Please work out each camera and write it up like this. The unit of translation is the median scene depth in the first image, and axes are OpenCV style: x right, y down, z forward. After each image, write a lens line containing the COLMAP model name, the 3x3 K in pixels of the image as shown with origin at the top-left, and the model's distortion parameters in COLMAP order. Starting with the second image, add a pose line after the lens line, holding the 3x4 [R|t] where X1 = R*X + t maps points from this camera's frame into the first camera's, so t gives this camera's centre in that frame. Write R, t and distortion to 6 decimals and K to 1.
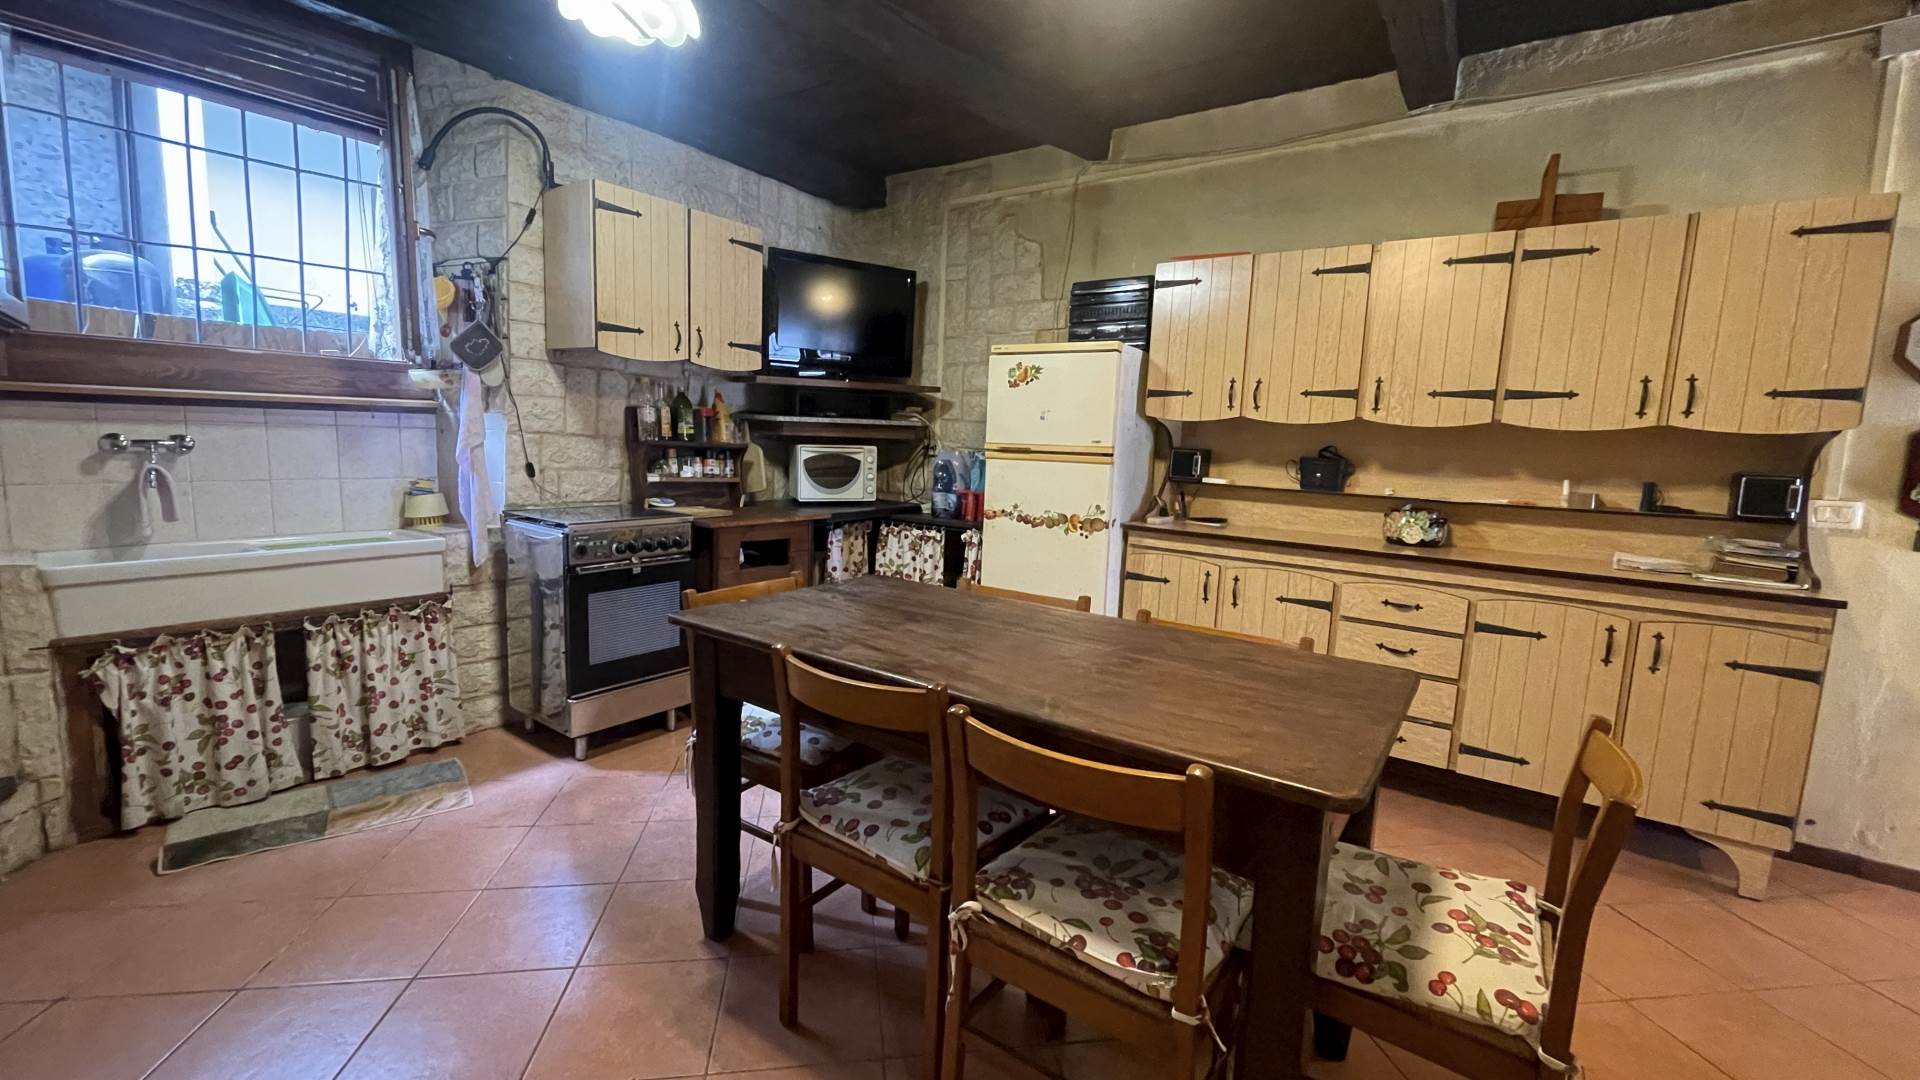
lens RADIAL K [[776.0, 0, 959.0], [0, 776.0, 534.3], [0, 0, 1]] dist [-0.008684, 0.002327]
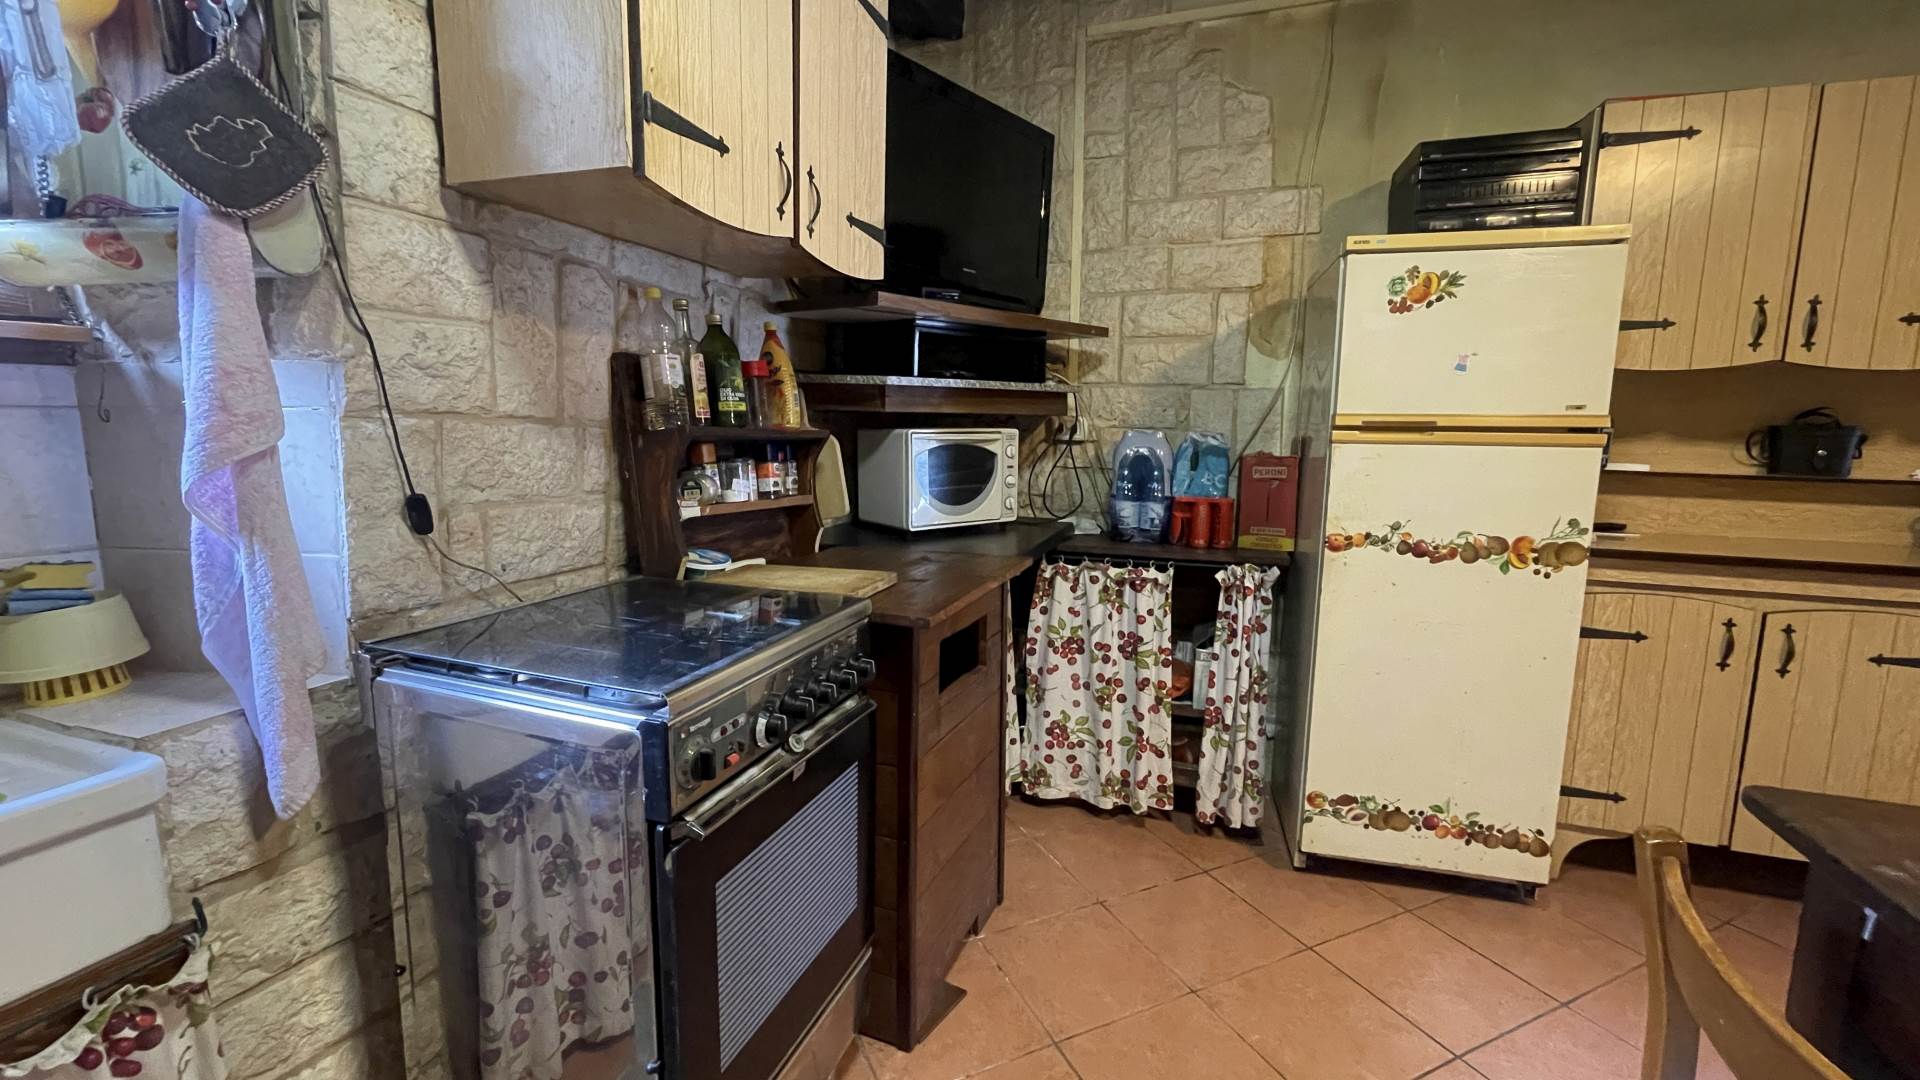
lens RADIAL K [[776.0, 0, 959.4], [0, 776.0, 533.8], [0, 0, 1]] dist [-0.008684, 0.002327]
pose [[0.960682, -0.063986, 0.270177, -0.395595], [0.058032, 0.997865, 0.029978, -0.068128], [-0.271518, -0.013120, 0.962344, 0.560949]]
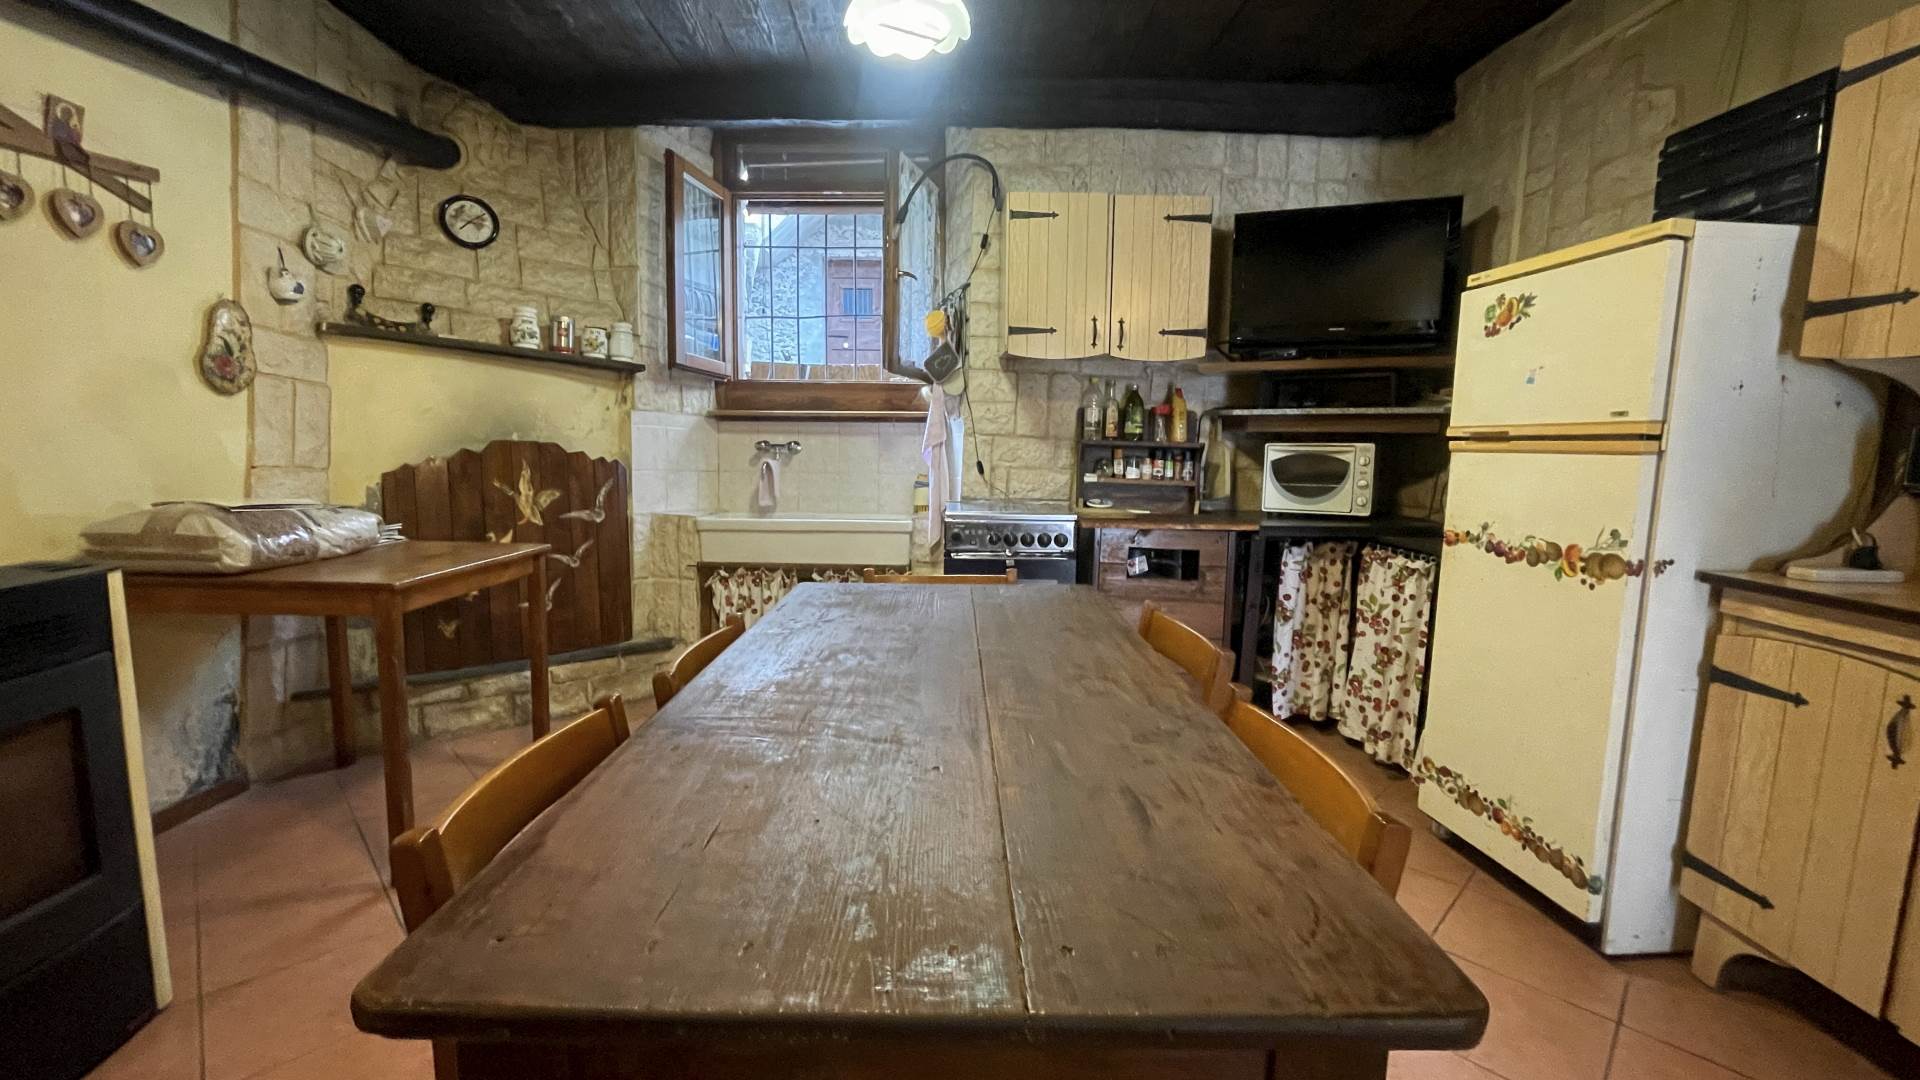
lens RADIAL K [[776.0, 0, 952.8], [0, 776.0, 536.2], [0, 0, 1]] dist [-0.008684, 0.002327]
pose [[0.586258, 0.069377, -0.807148, 0.333944], [-0.093044, 0.995500, 0.017985, 0.000041], [0.804763, 0.064557, 0.590075, 0.298529]]
